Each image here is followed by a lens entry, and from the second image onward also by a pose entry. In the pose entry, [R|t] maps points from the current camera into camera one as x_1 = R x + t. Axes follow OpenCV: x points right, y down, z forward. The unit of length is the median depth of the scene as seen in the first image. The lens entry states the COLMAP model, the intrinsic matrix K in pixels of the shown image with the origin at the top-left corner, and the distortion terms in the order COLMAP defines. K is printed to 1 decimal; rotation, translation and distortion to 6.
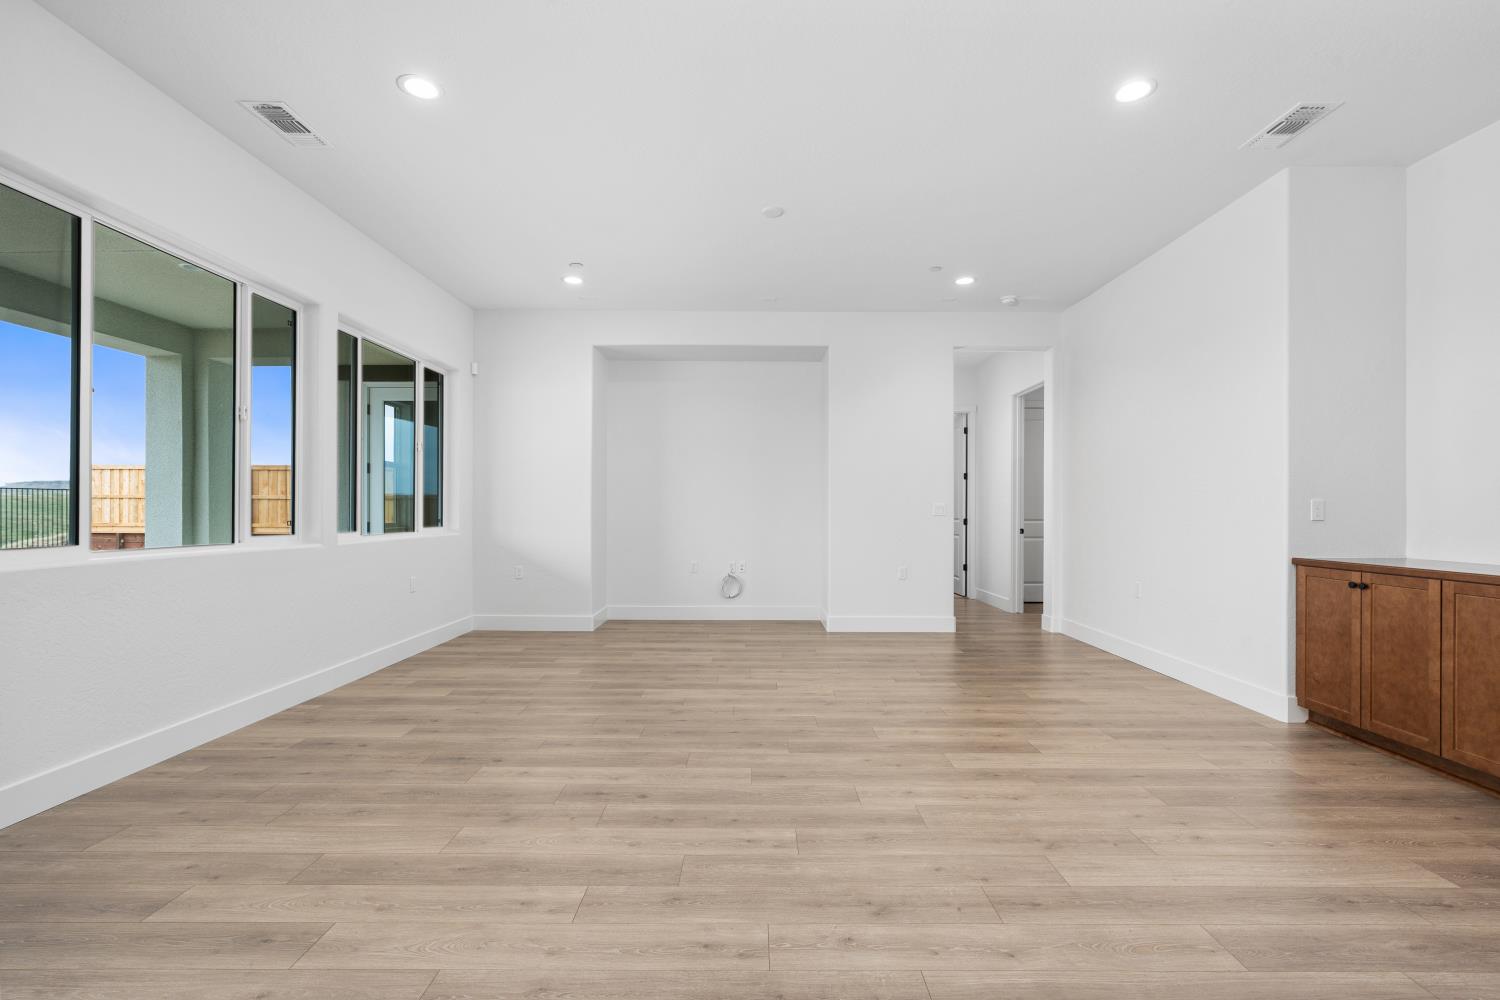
lens RADIAL K [[679.9, 0, 741.9], [0, 679.9, 502.4], [0, 0, 1]] dist [-0.006174, 0.003563]
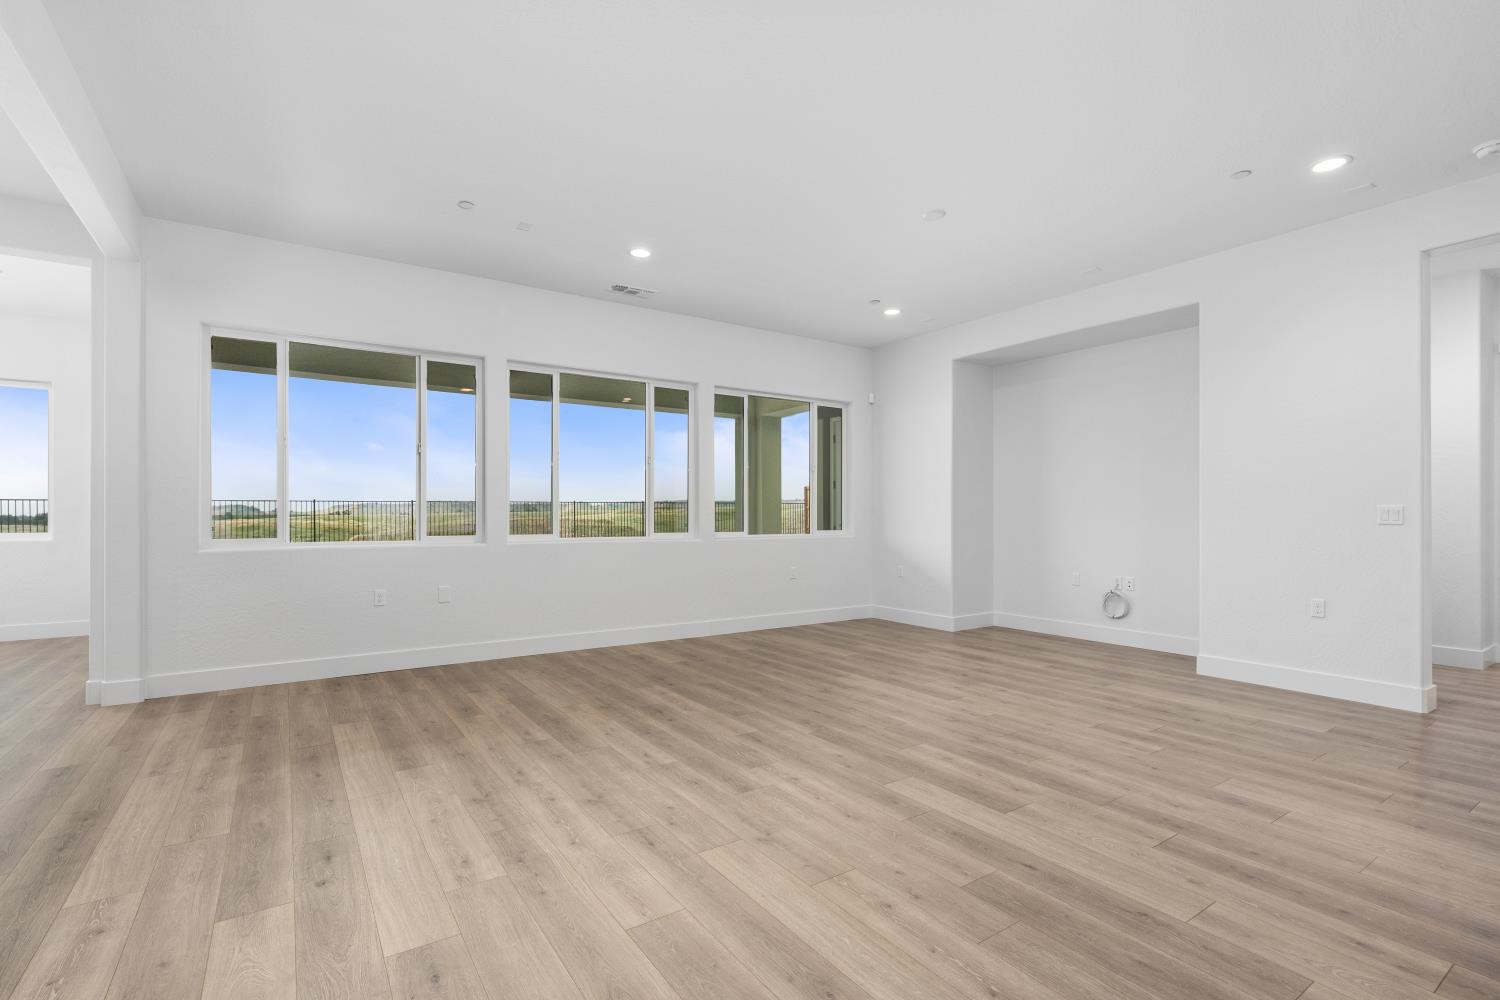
lens RADIAL K [[679.9, 0, 744.9], [0, 679.9, 510.0], [0, 0, 1]] dist [-0.006174, 0.003563]
pose [[0.563642, -0.010326, -0.825954, 0.933218], [0.012444, 0.999915, -0.004009, 0.002748], [0.825925, -0.008019, 0.563723, 0.280205]]
